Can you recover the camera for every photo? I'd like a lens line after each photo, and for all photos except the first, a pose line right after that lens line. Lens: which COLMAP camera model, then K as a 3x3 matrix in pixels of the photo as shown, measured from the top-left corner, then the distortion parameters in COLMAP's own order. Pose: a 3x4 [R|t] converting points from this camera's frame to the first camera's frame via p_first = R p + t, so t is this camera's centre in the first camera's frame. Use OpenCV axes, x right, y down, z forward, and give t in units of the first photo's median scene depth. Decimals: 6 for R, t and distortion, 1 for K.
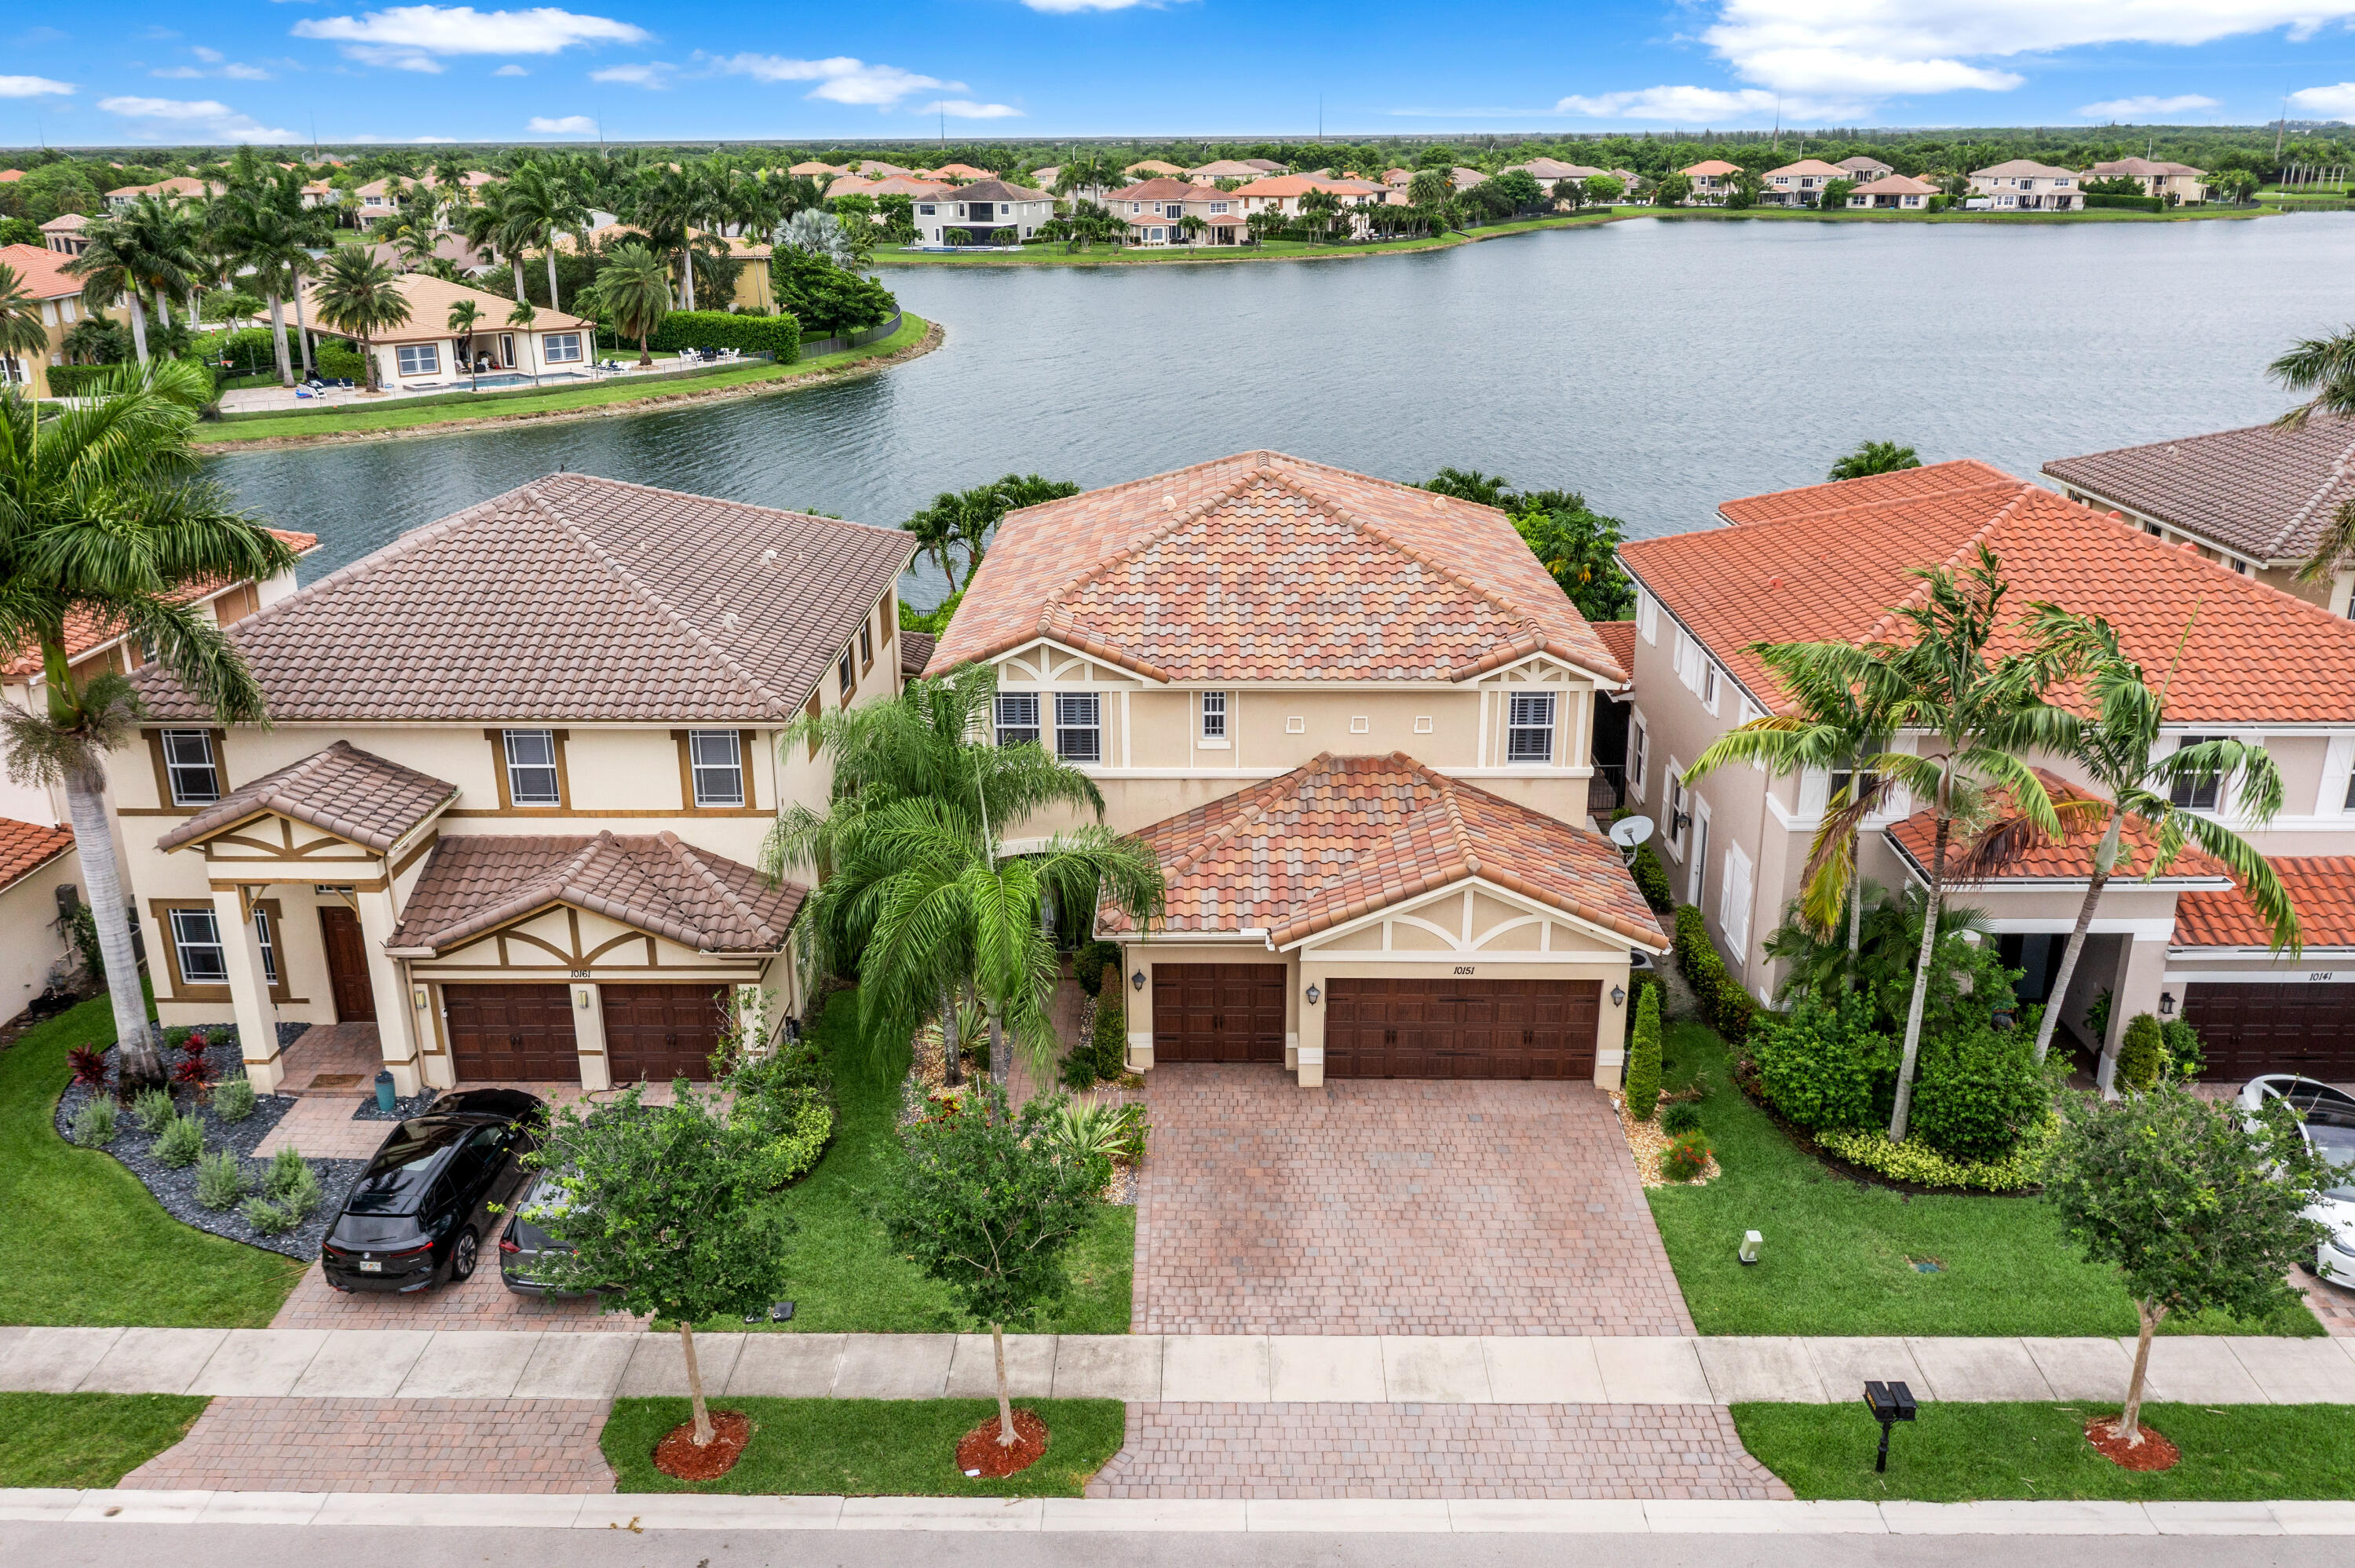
lens RADIAL K [[1872.1, 0, 1169.6], [0, 1872.1, 784.7], [0, 0, 1]] dist [-0.011840, 0.005341]
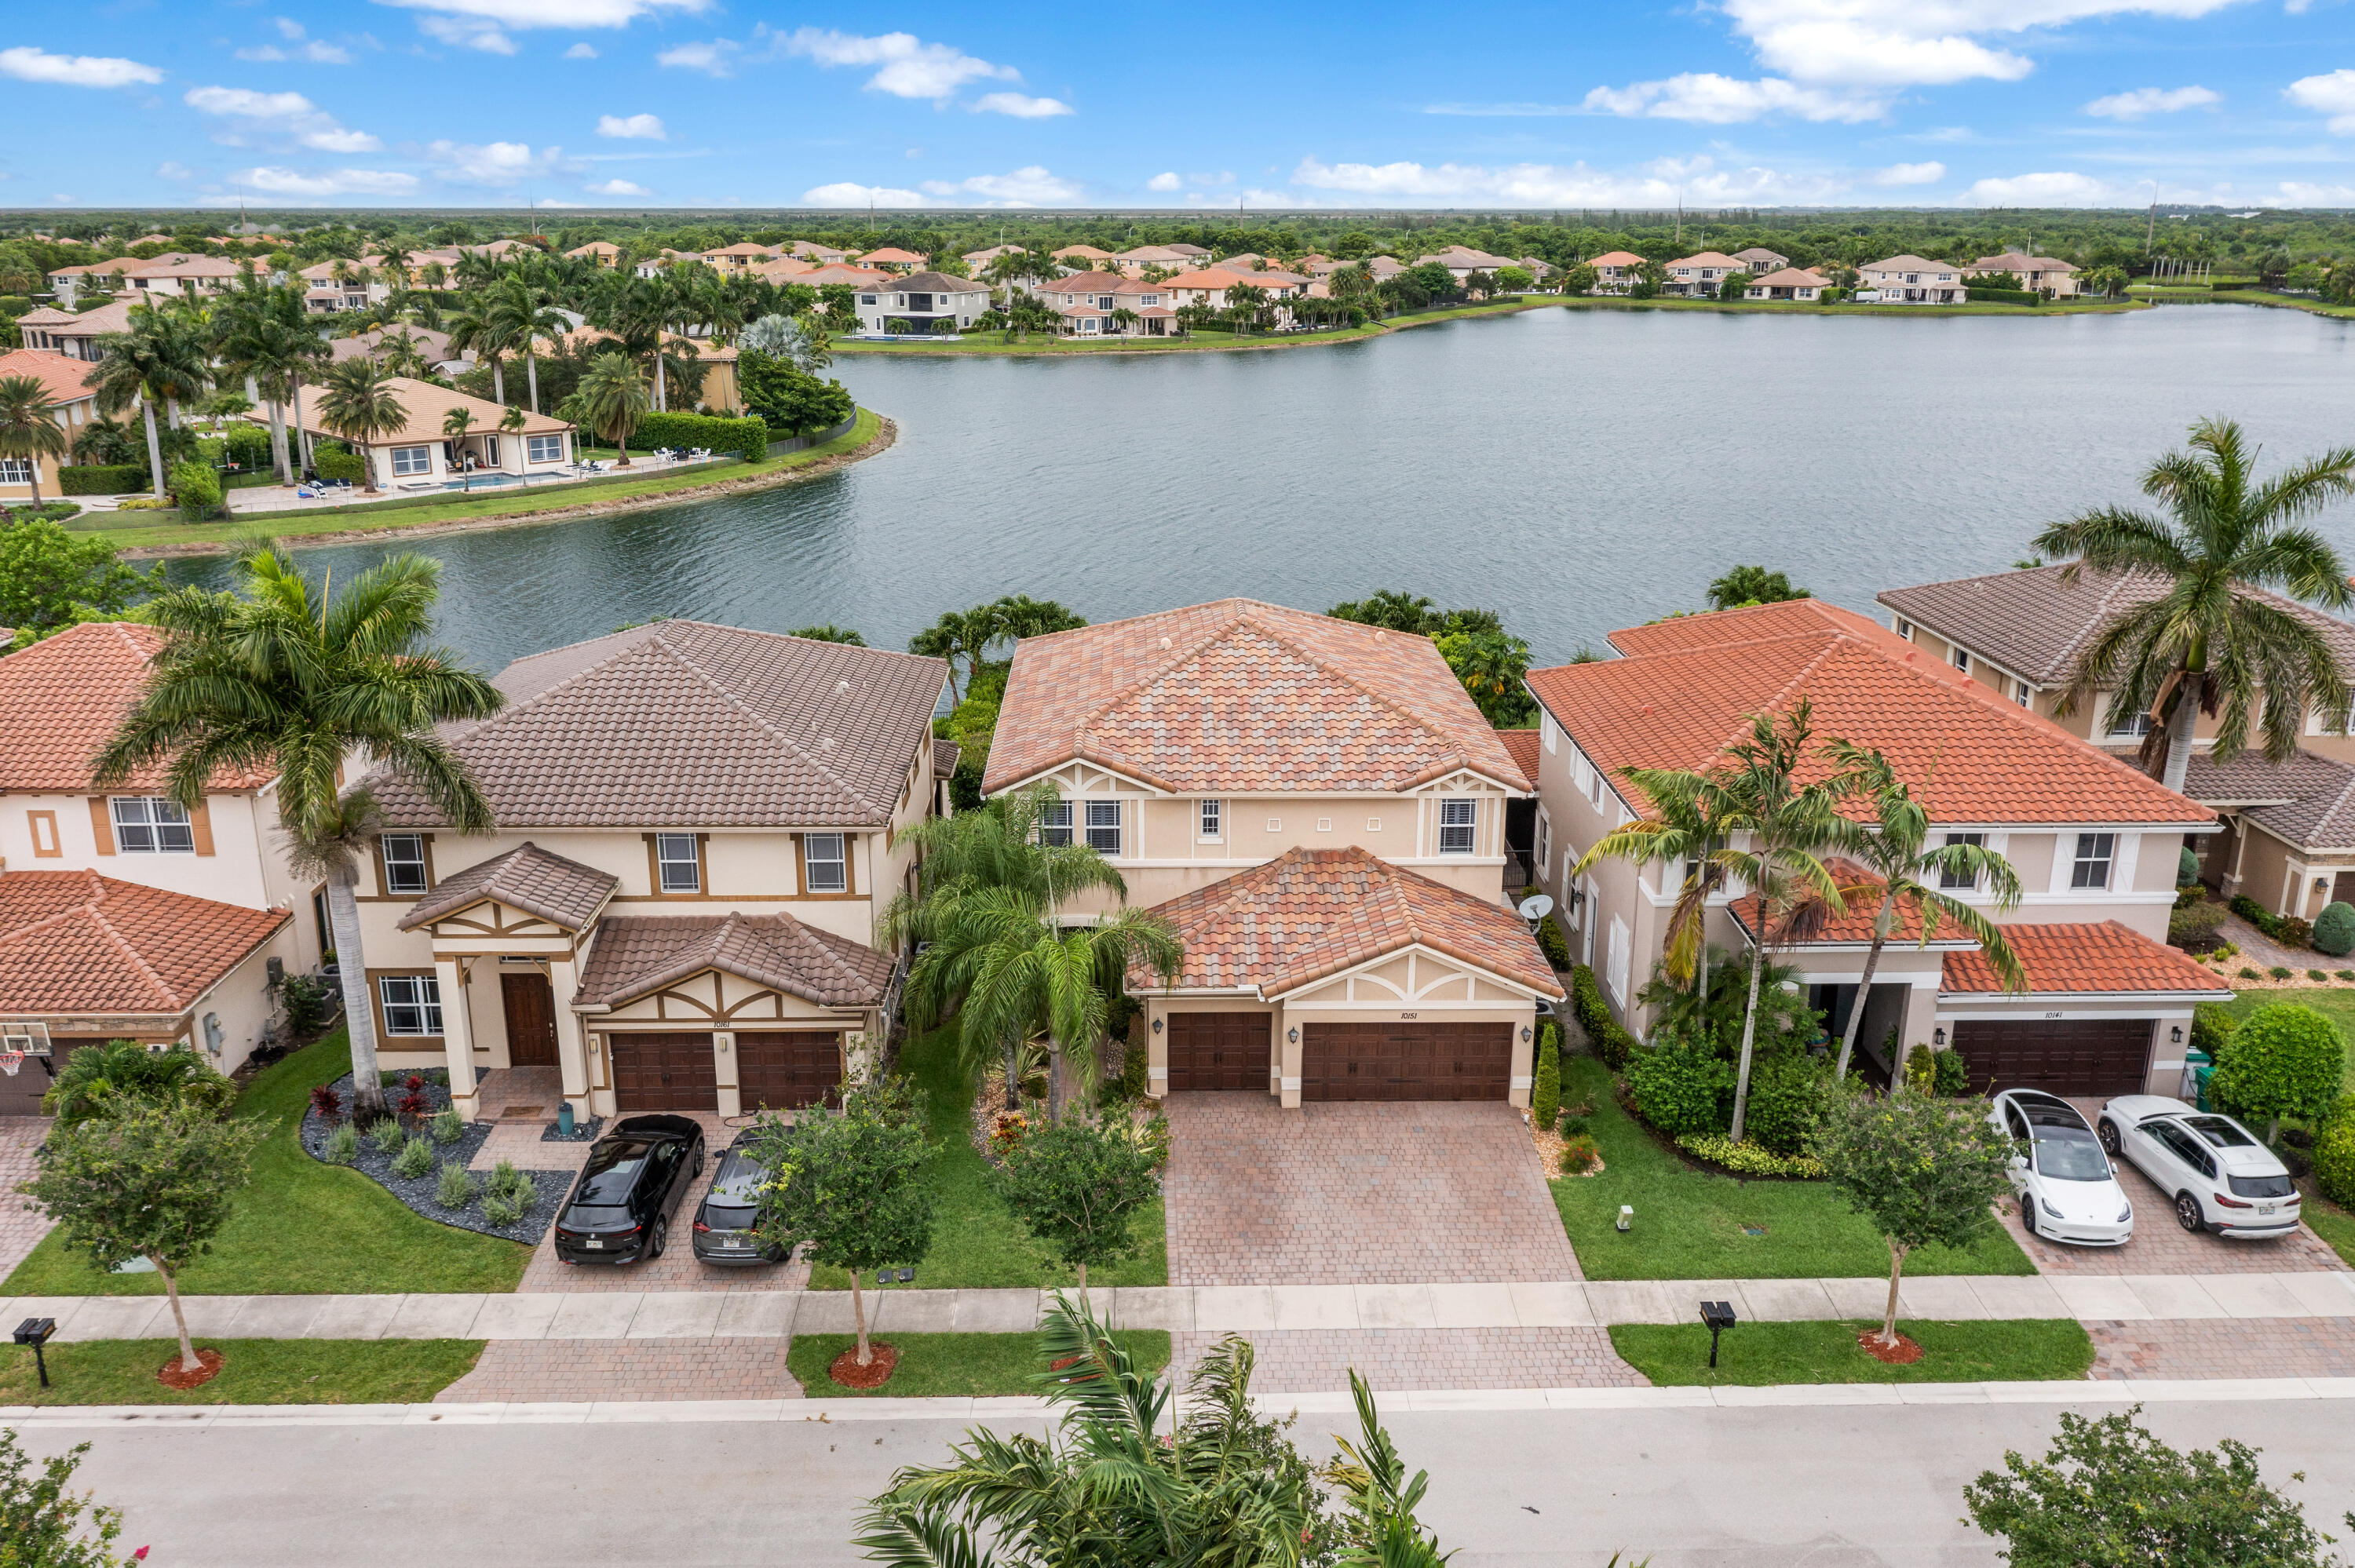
lens RADIAL K [[1872.1, 0, 1169.6], [0, 1872.1, 784.7], [0, 0, 1]] dist [-0.011840, 0.005341]
pose [[0.999101, -0.003133, 0.042279, -0.060809], [0.004590, 0.999397, -0.034411, -0.016714], [-0.042146, 0.034575, 0.998513, -0.285615]]
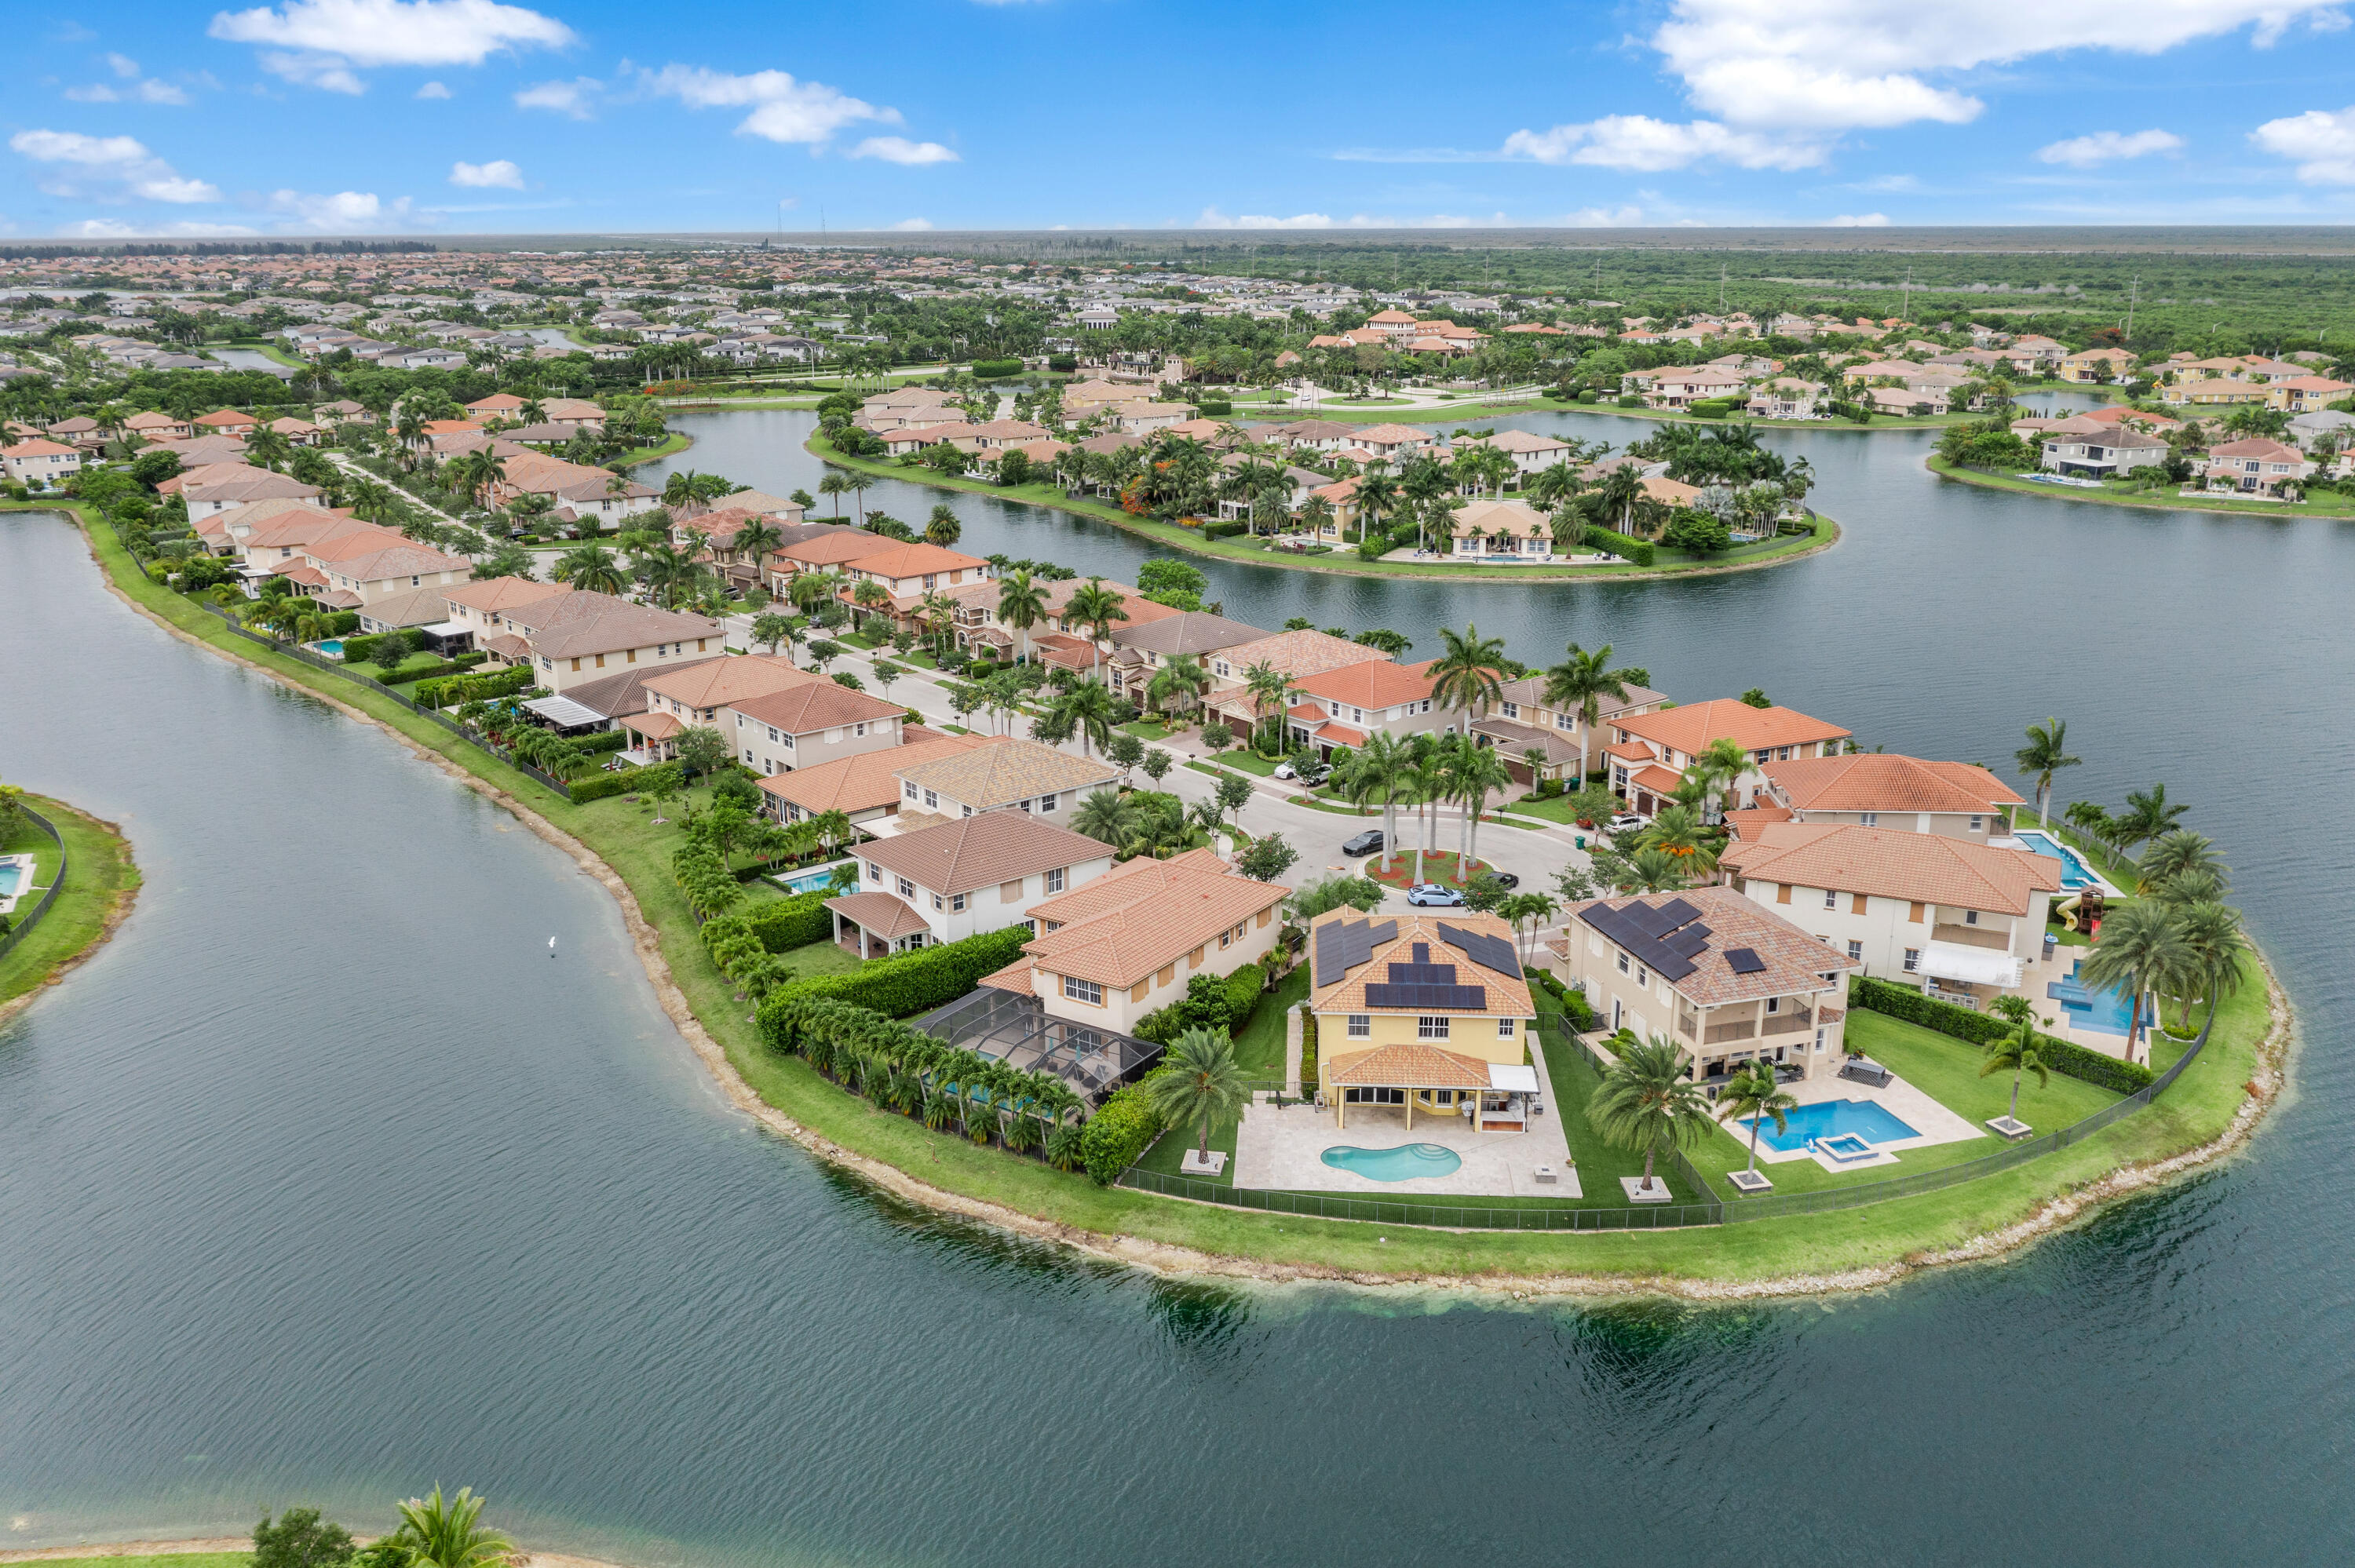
lens RADIAL K [[1872.1, 0, 1169.6], [0, 1872.1, 784.7], [0, 0, 1]] dist [-0.011840, 0.005341]
pose [[0.646059, 0.222634, -0.730097, 4.223302], [-0.249486, 0.965572, 0.073671, -0.073709], [0.721363, 0.134554, 0.679360, -3.033450]]
